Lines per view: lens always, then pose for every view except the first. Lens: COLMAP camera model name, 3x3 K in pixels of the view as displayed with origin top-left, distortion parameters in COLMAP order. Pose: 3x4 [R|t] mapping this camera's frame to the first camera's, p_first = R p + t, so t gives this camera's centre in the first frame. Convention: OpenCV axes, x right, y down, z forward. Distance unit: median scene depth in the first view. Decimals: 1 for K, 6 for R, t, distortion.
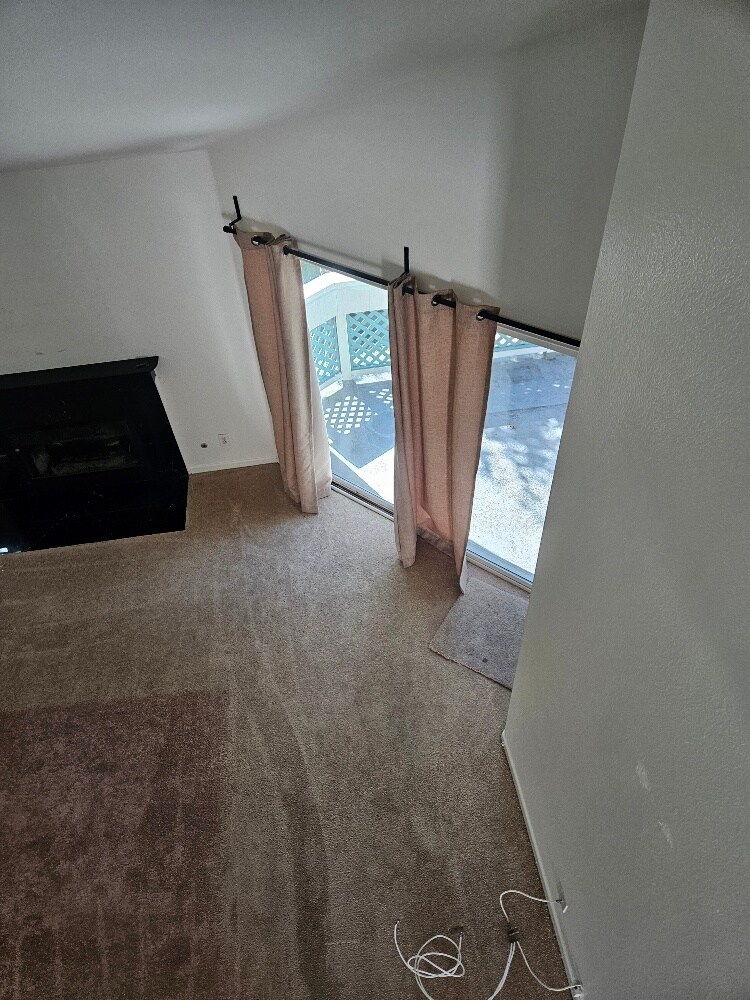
lens RADIAL K [[685.8, 0, 375.0], [0, 685.8, 500.0], [0, 0, 1]] dist [0.071588, -0.062747]
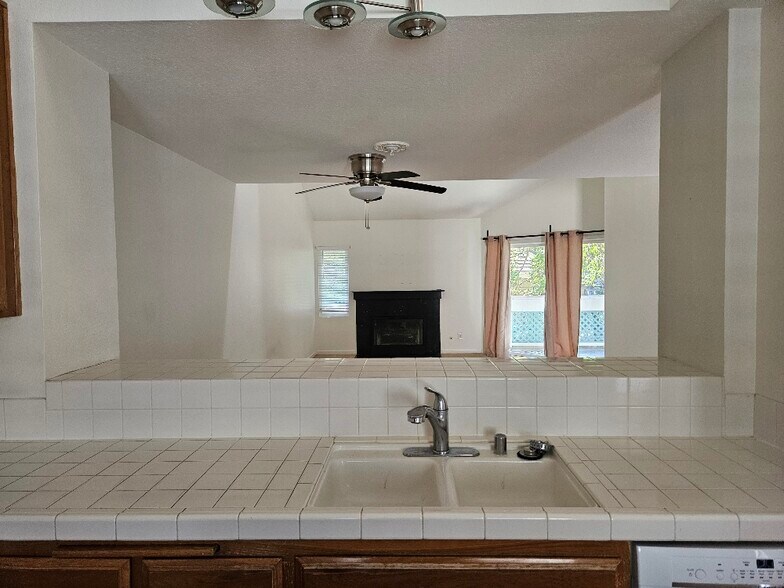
lens RADIAL K [[537.7, 0, 392.0], [0, 537.7, 294.0], [0, 0, 1]] dist [0.071588, -0.062747]
pose [[0.966941, 0.018452, -0.254331, -0.006264], [-0.162686, 0.812668, -0.559556, 0.467537], [0.196362, 0.582434, 0.788804, -0.287531]]
